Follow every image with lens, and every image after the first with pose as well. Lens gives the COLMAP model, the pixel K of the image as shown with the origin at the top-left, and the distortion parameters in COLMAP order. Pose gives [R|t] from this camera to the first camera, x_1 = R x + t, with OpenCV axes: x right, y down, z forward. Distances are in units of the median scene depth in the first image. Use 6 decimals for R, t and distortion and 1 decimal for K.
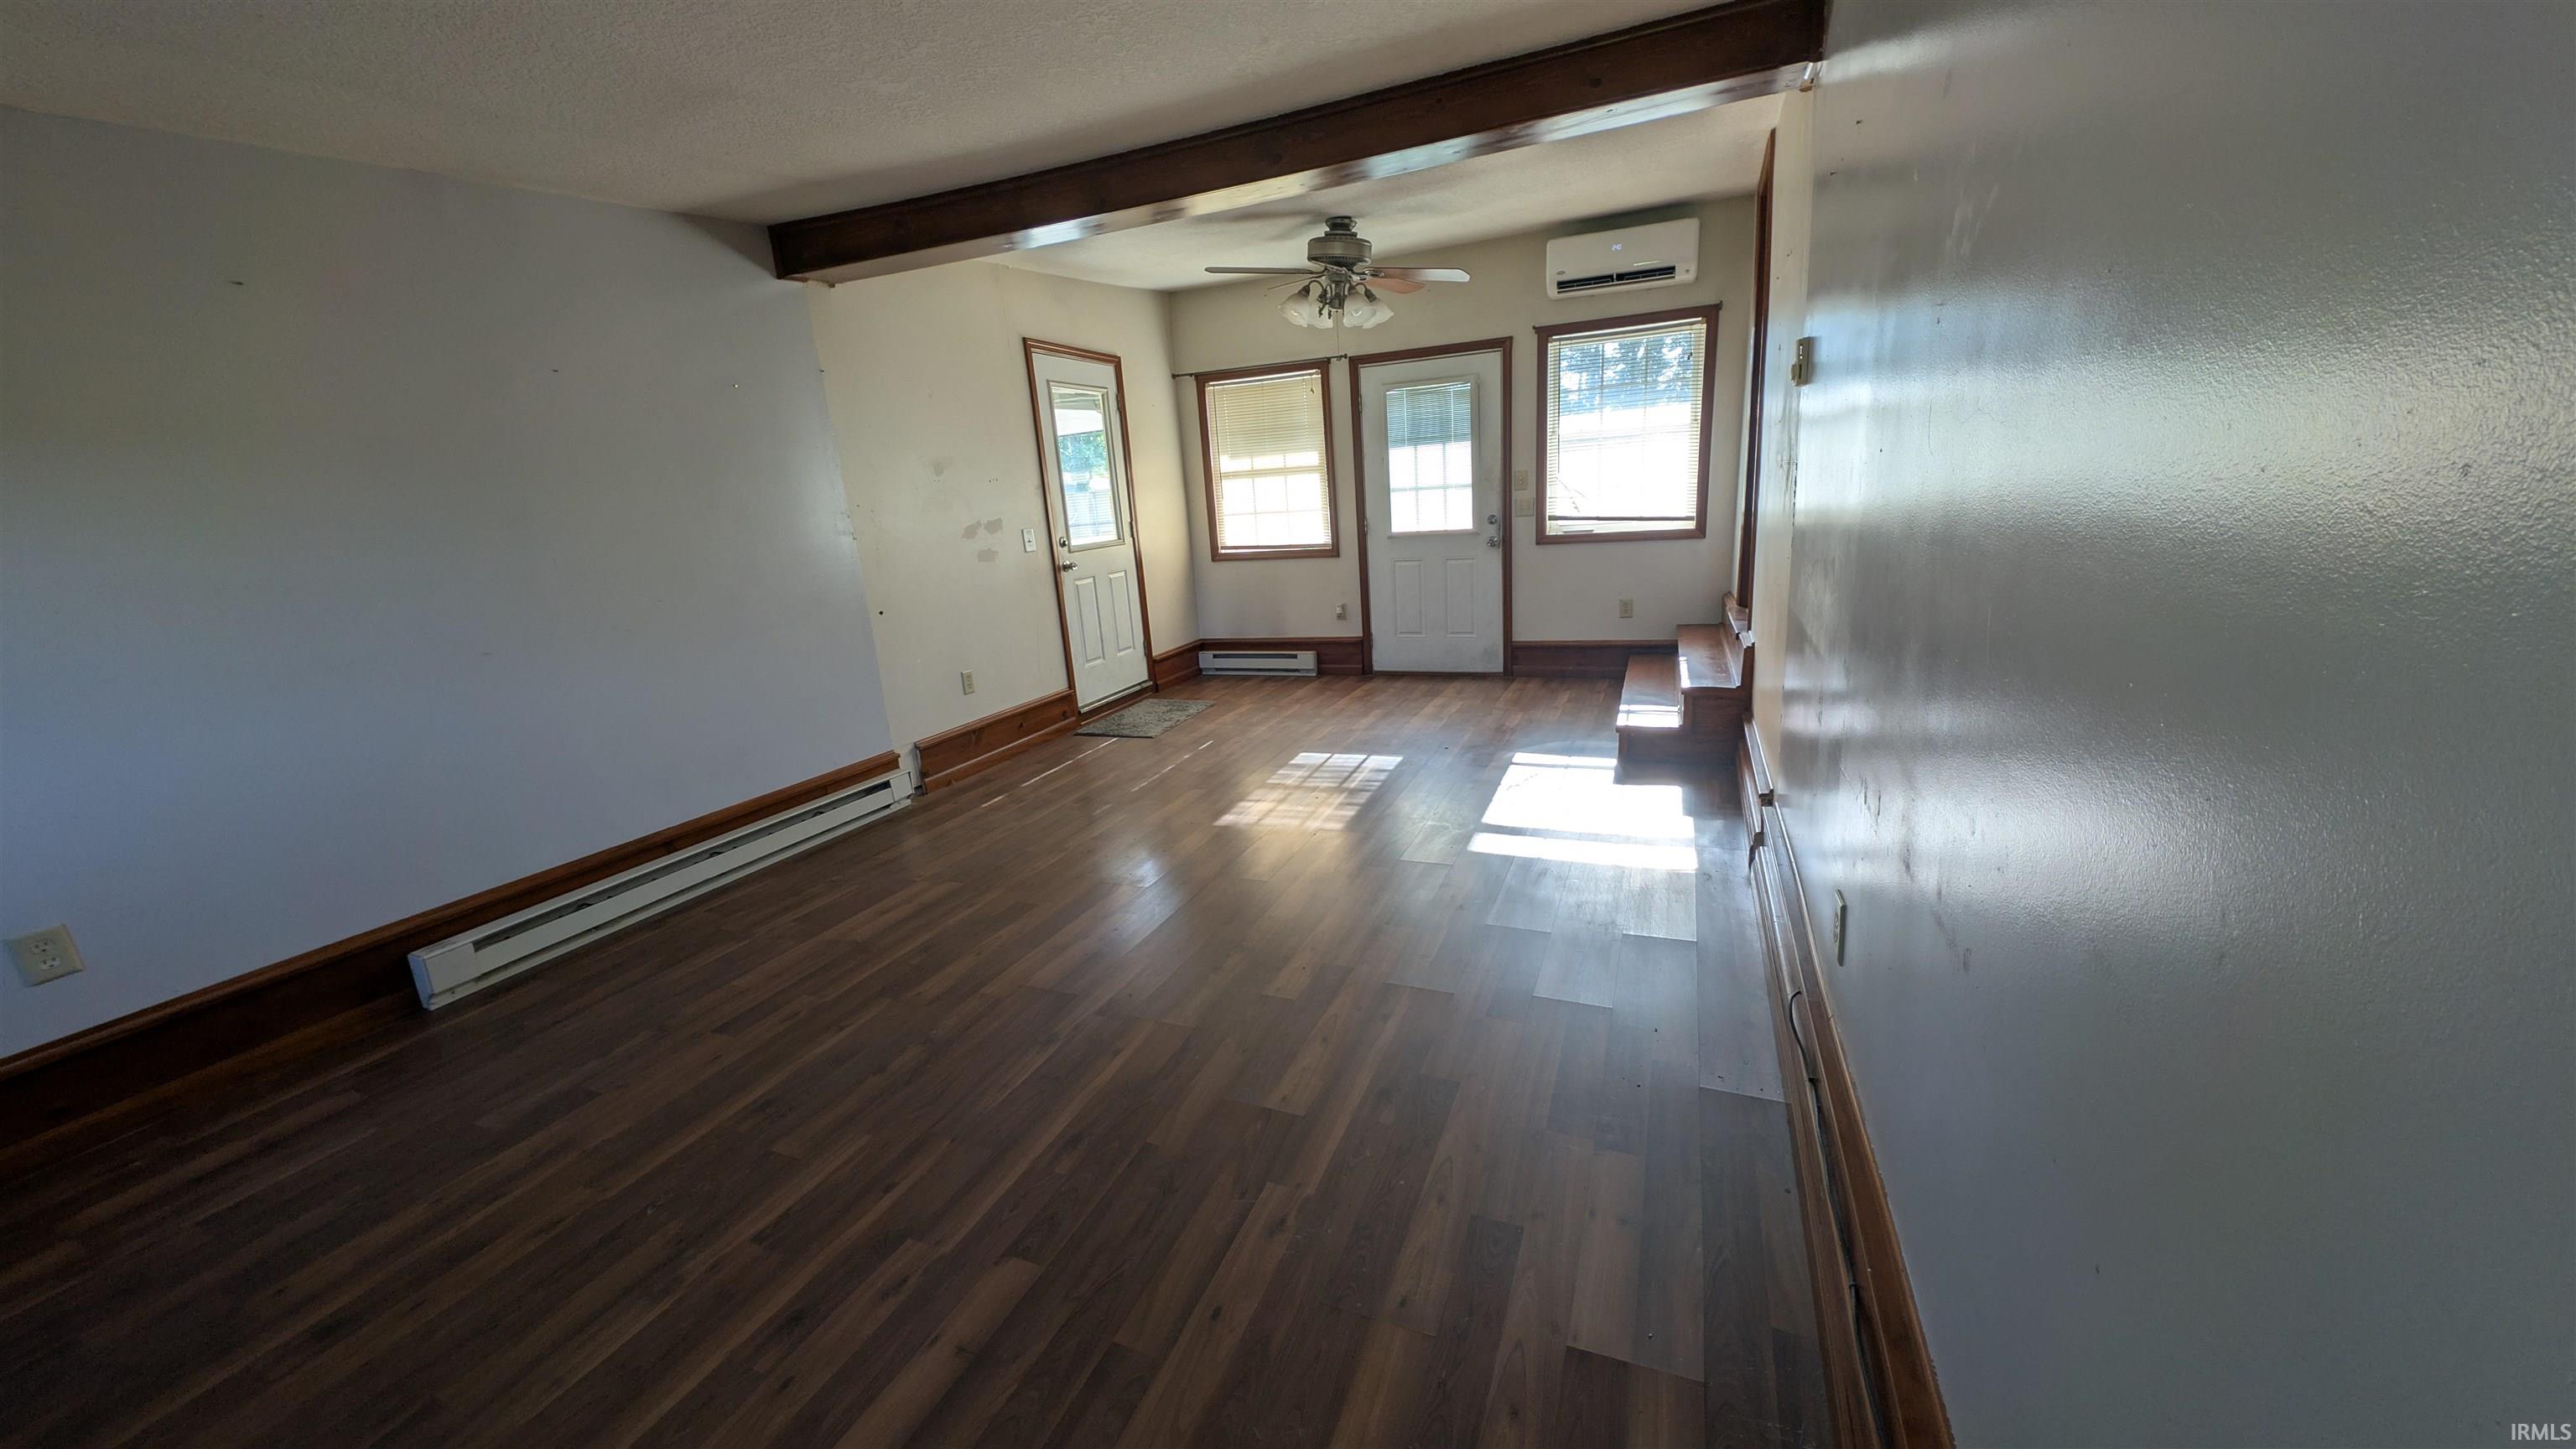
lens RADIAL K [[882.1, 0, 1288.0], [0, 882.1, 724.5], [0, 0, 1]] dist [0.000539, -0.000005]
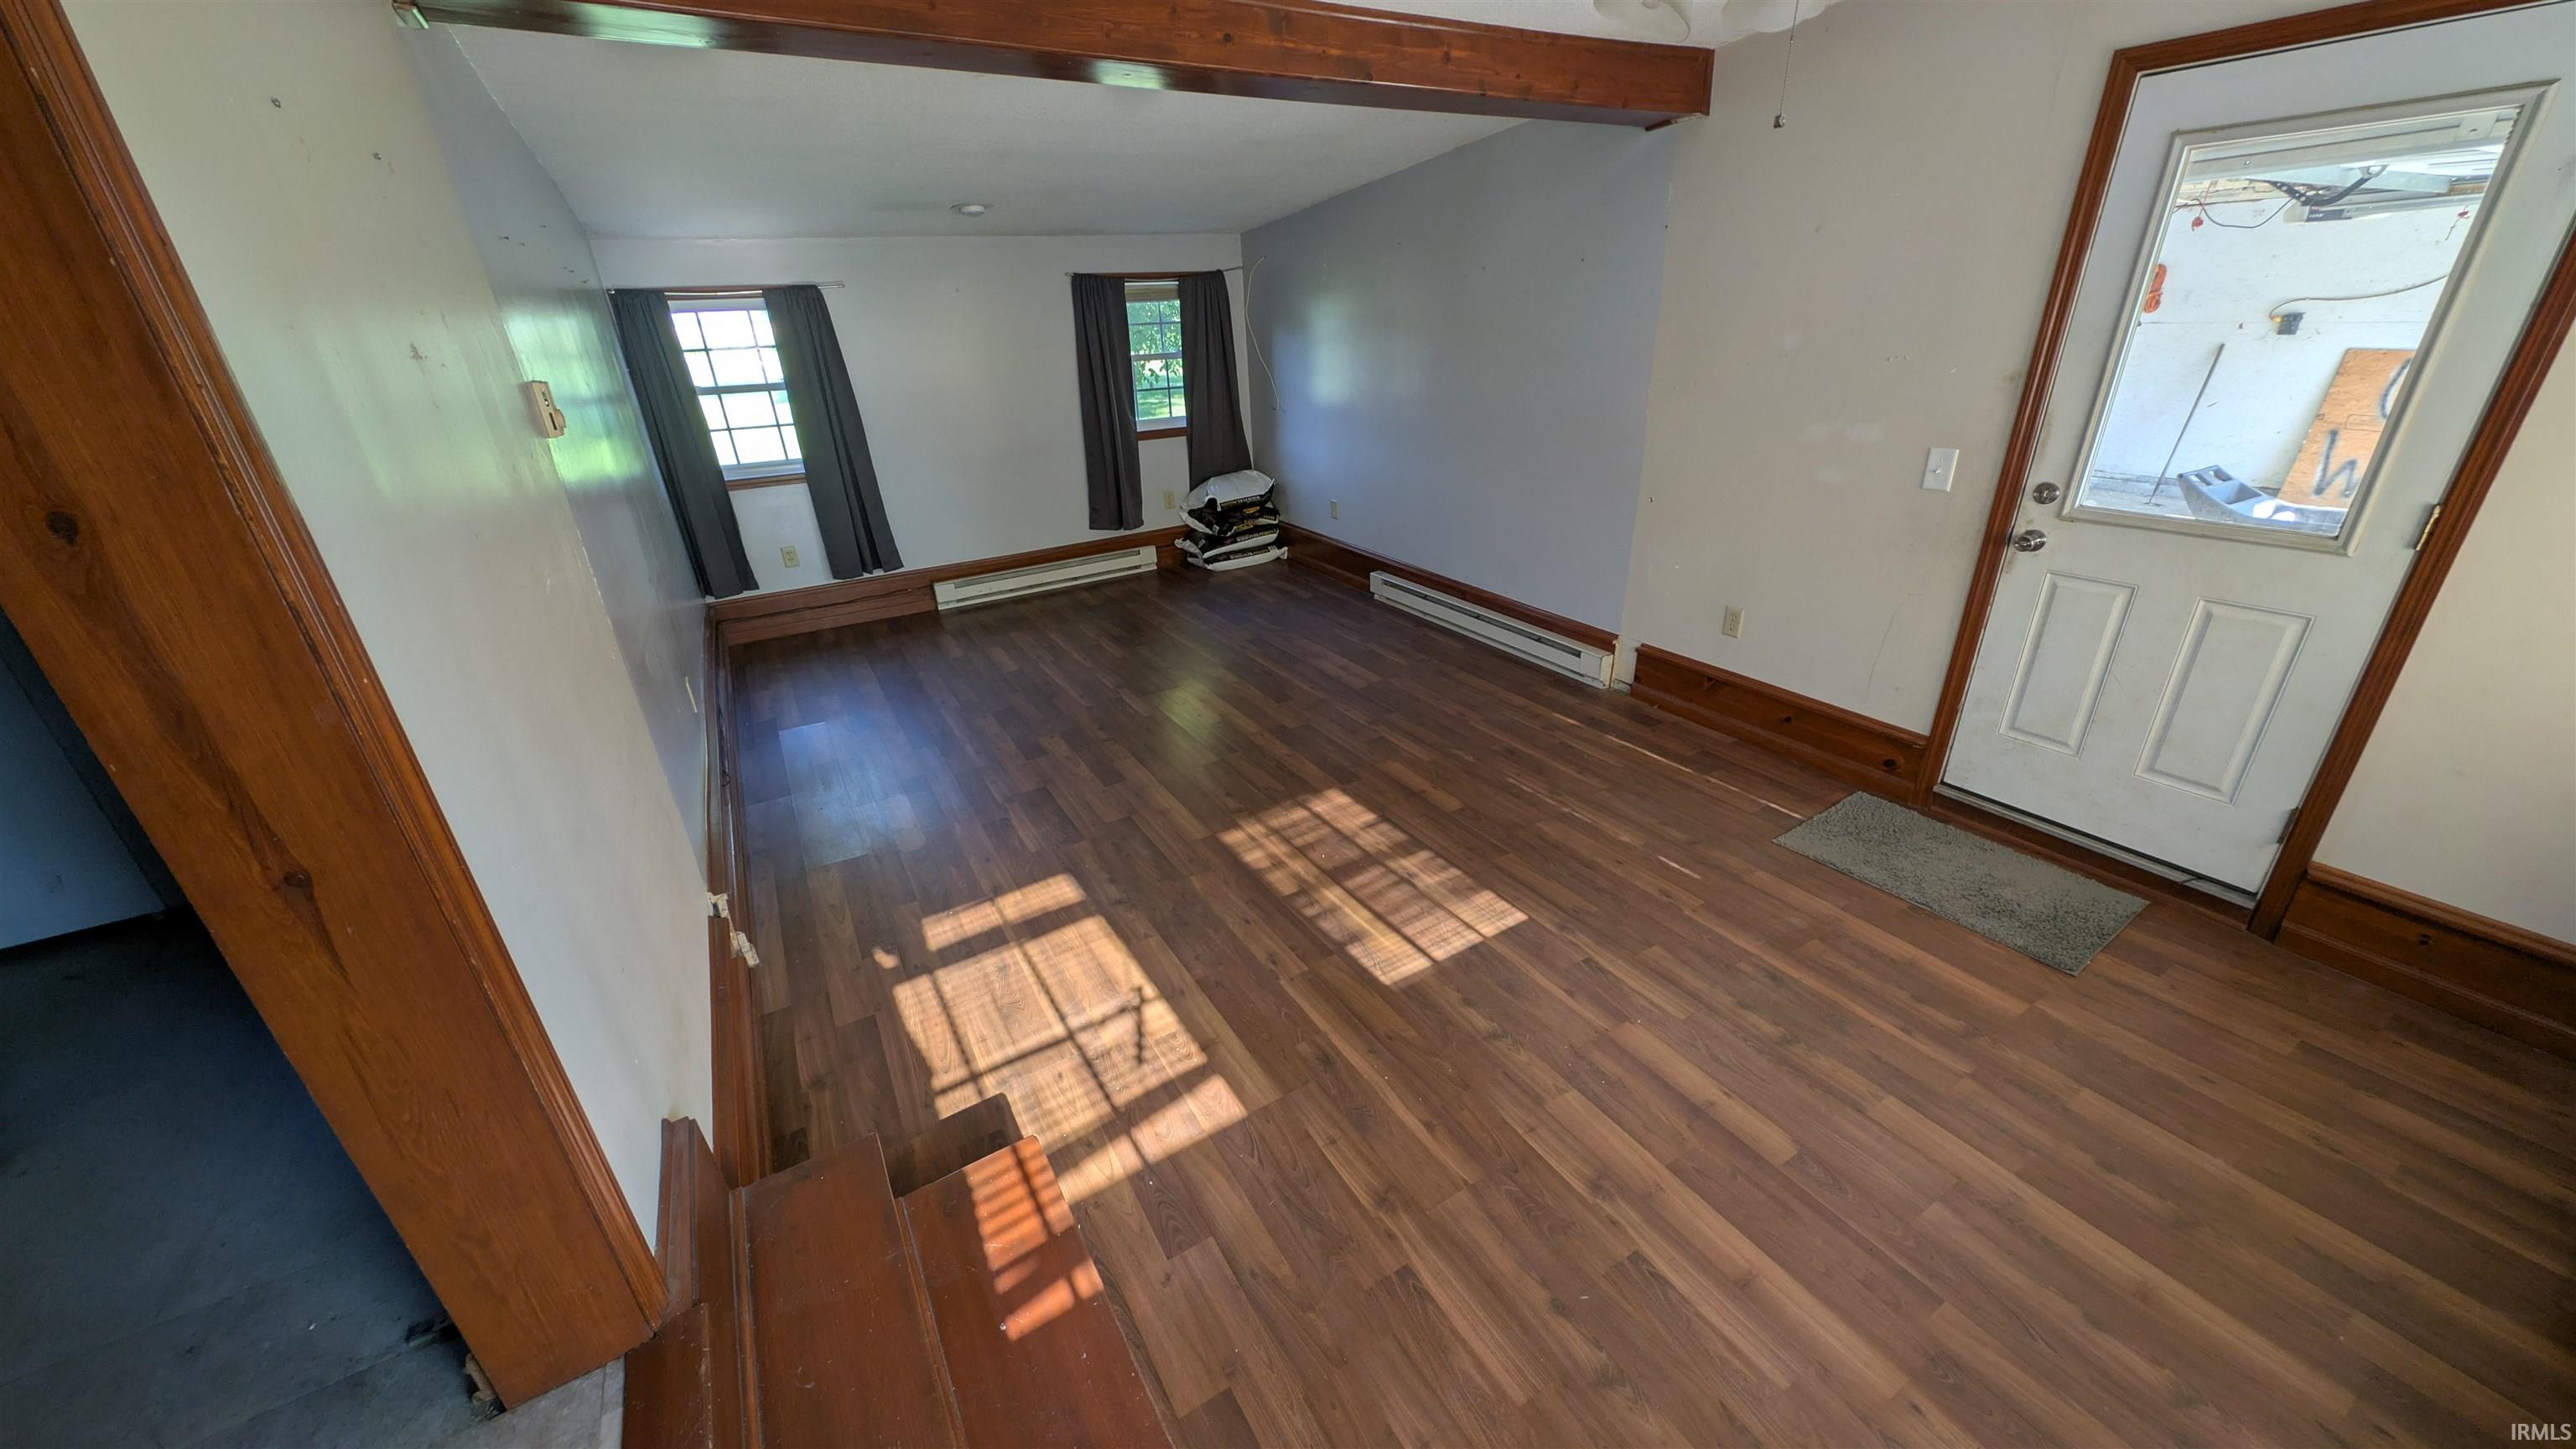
lens RADIAL K [[927.3, 0, 1288.0], [0, 927.3, 724.5], [0, 0, 1]] dist [-0.000589, -0.000081]
pose [[-0.585979, 0.413972, -0.696603, 0.528800], [-0.128052, 0.801550, 0.584055, -0.447048], [0.800145, 0.431445, -0.416682, 1.179780]]
